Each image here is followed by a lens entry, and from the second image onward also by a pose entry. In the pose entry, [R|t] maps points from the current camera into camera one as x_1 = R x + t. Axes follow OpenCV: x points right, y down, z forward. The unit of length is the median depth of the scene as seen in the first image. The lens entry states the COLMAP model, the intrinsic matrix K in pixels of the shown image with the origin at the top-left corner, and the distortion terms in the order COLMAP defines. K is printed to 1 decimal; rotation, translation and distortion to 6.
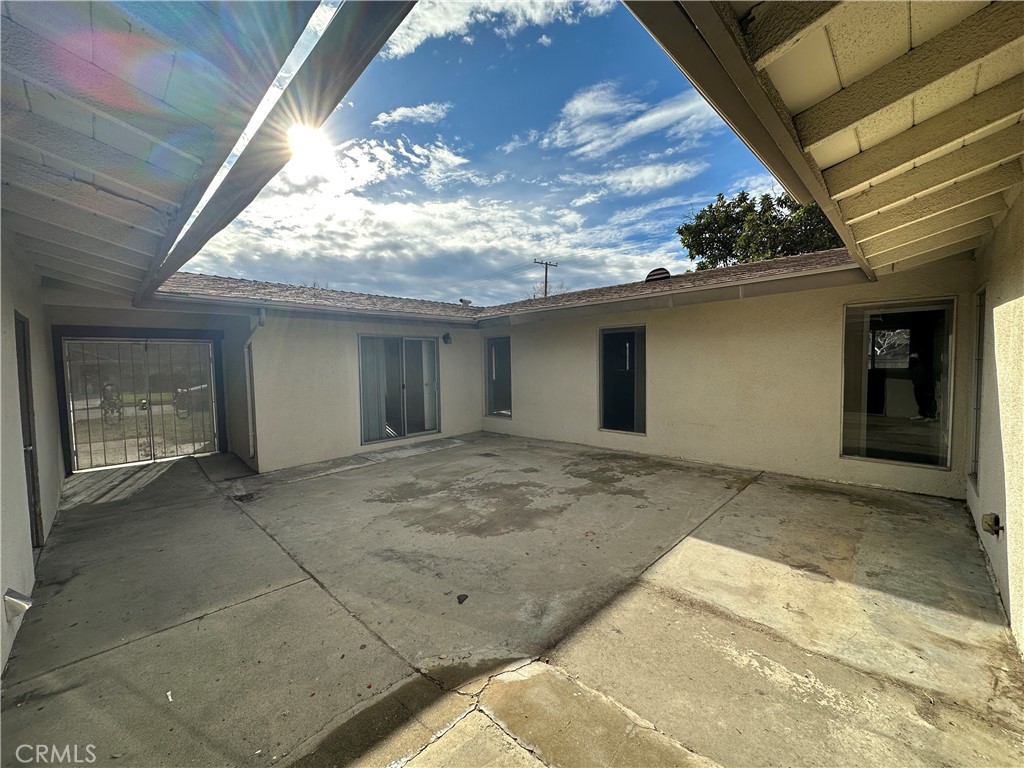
lens RADIAL K [[406.5, 0, 511.2], [0, 406.5, 385.3], [0, 0, 1]] dist [-0.002330, 0.000043]
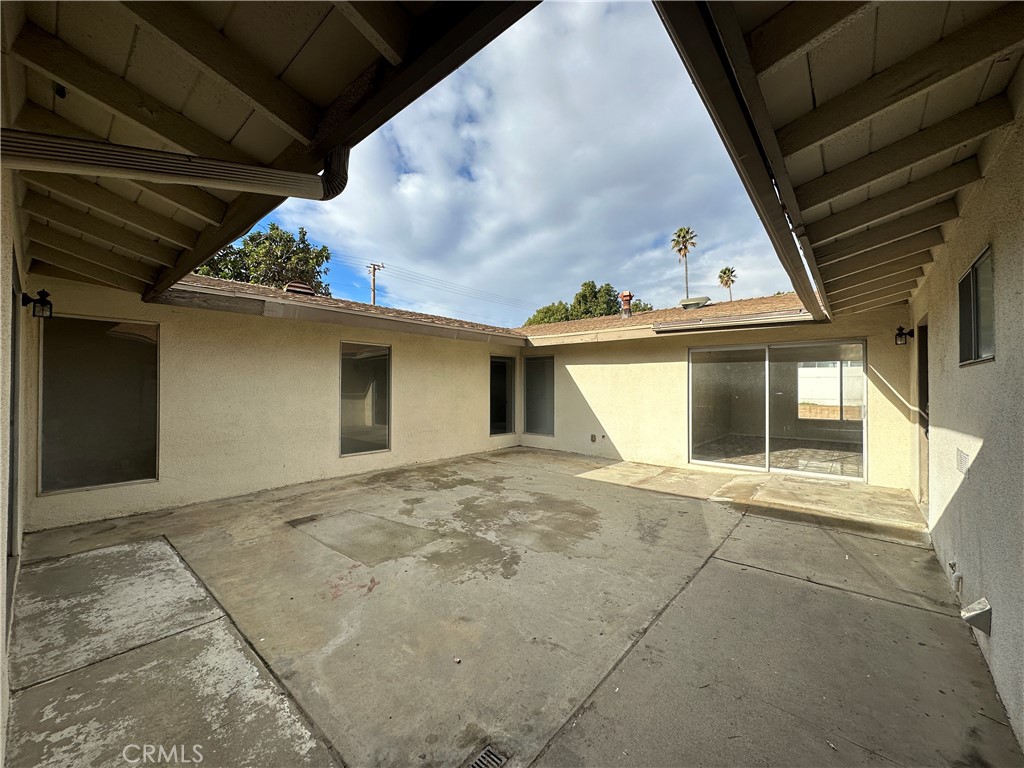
lens RADIAL K [[406.5, 0, 511.2], [0, 406.5, 385.3], [0, 0, 1]] dist [-0.002330, 0.000043]
pose [[-0.071025, 0.023624, 0.997195, -1.048825], [0.052627, 0.998416, -0.019905, -0.010469], [-0.996085, 0.051066, -0.072156, 1.059640]]
